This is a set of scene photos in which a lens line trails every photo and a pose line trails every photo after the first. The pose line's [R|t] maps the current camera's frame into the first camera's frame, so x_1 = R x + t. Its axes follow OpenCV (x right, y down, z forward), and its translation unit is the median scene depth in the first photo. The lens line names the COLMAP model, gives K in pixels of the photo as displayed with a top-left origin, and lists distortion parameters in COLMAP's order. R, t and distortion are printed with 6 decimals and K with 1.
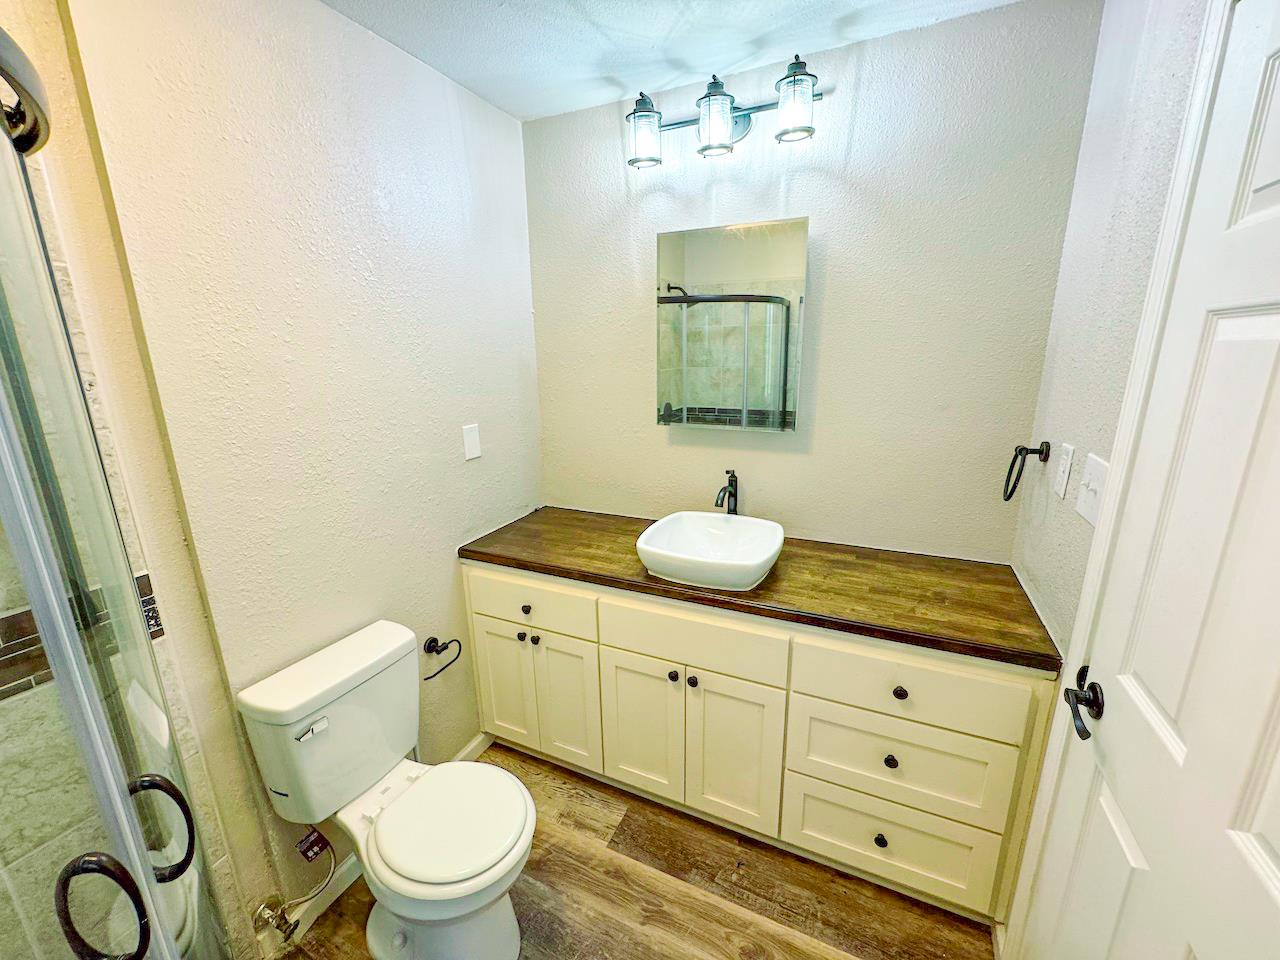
lens RADIAL K [[517.1, 0, 646.4], [0, 517.1, 478.4], [0, 0, 1]] dist [-0.004121, 0.000113]
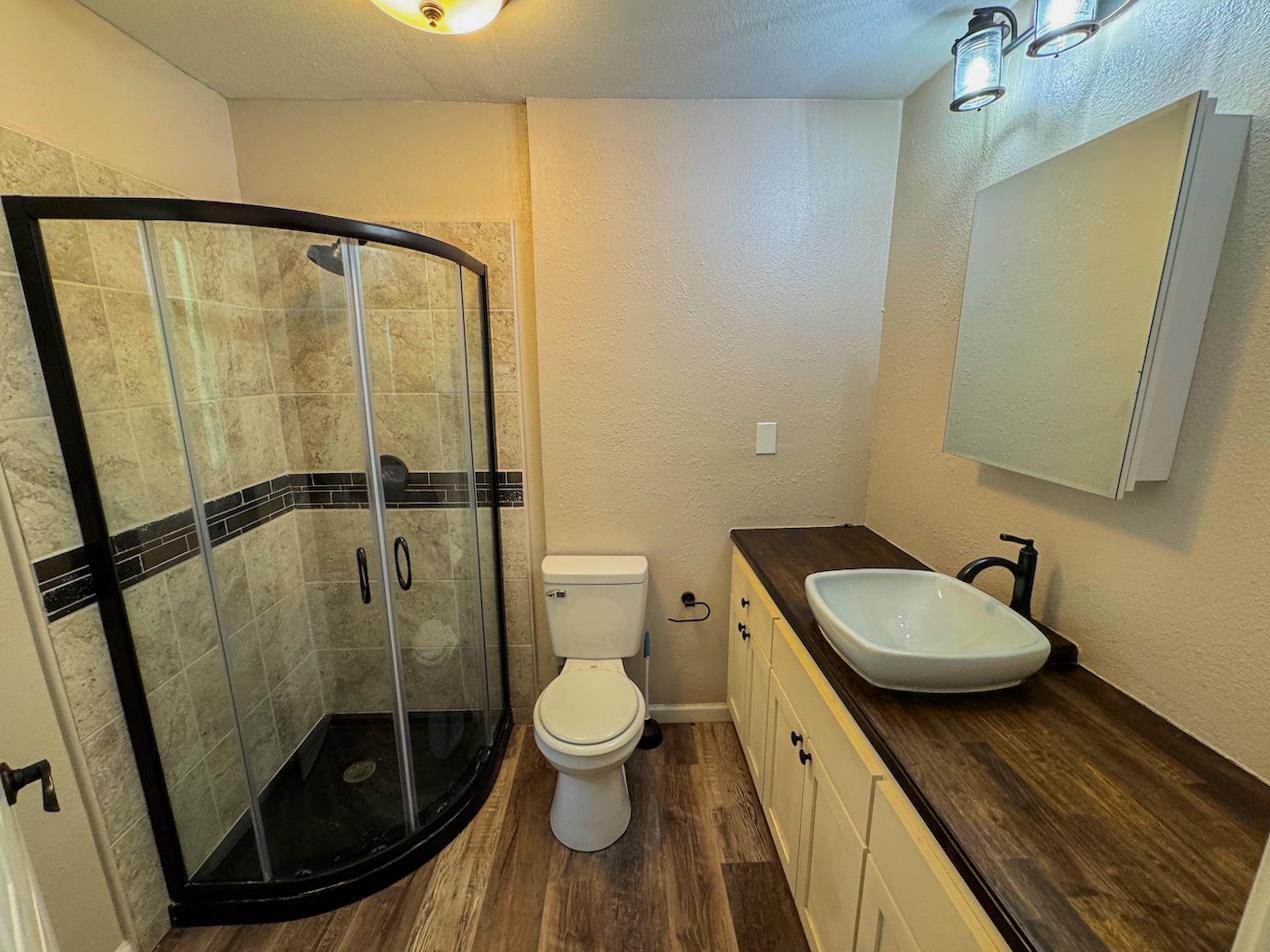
lens RADIAL K [[513.1, 0, 624.1], [0, 513.1, 474.7], [0, 0, 1]] dist [-0.004121, 0.000113]
pose [[0.440747, 0.202139, -0.874575, 0.538141], [-0.216695, 0.969458, 0.114864, -0.063787], [0.871083, 0.138890, 0.471089, 0.290398]]
